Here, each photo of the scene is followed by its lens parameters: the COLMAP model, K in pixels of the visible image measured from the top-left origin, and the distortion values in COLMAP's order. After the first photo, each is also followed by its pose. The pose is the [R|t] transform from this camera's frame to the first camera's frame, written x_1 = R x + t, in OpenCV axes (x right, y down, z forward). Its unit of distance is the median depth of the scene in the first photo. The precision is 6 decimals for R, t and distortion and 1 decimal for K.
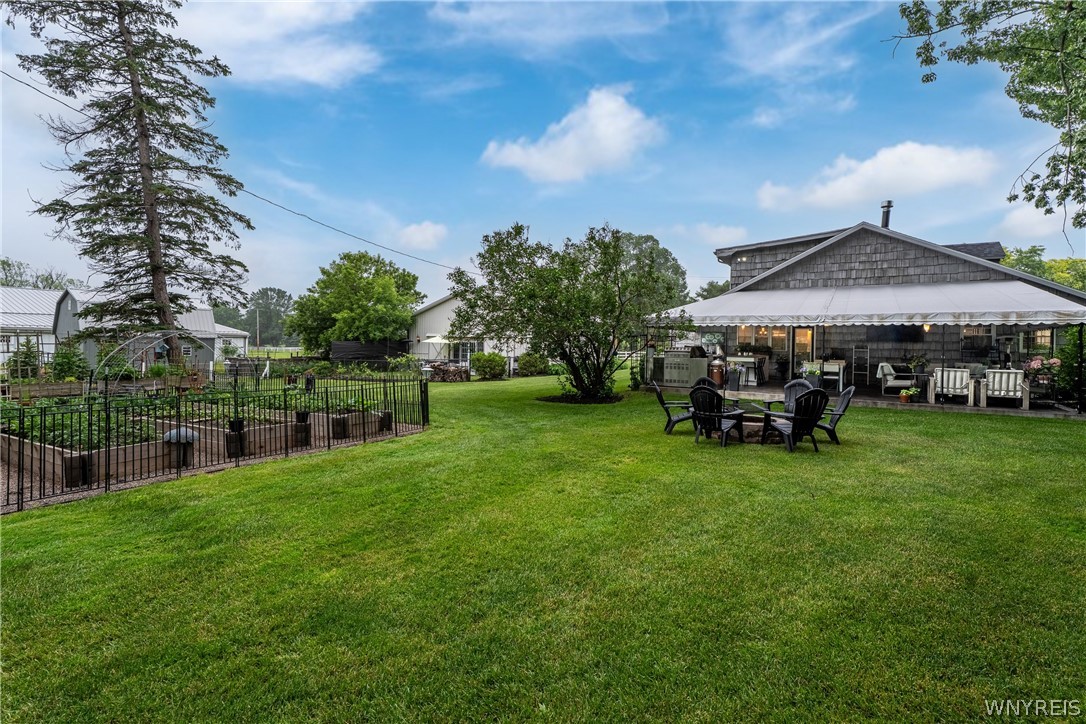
lens RADIAL K [[505.6, 0, 542.2], [0, 505.6, 354.0], [0, 0, 1]] dist [-0.001059, -0.000088]
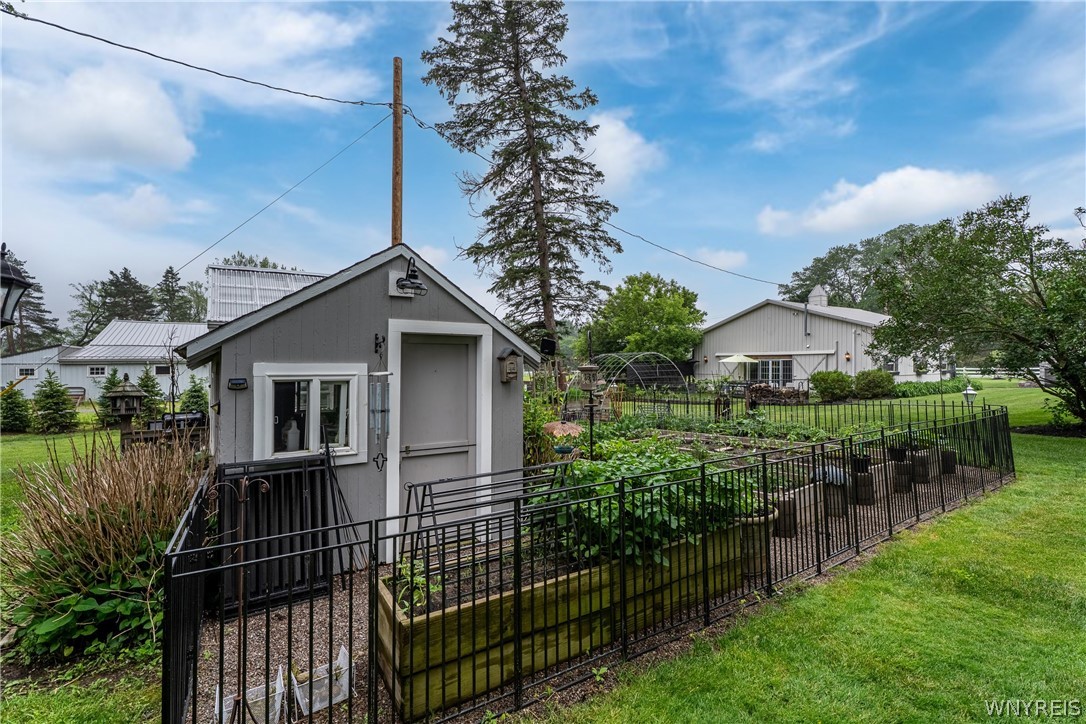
lens RADIAL K [[505.6, 0, 543.5], [0, 505.6, 370.2], [0, 0, 1]] dist [-0.001059, -0.000088]
pose [[0.918192, -0.022646, -0.395488, -0.331273], [0.018580, 0.999728, -0.014109, -0.002928], [0.395700, 0.005606, 0.918363, 0.025198]]
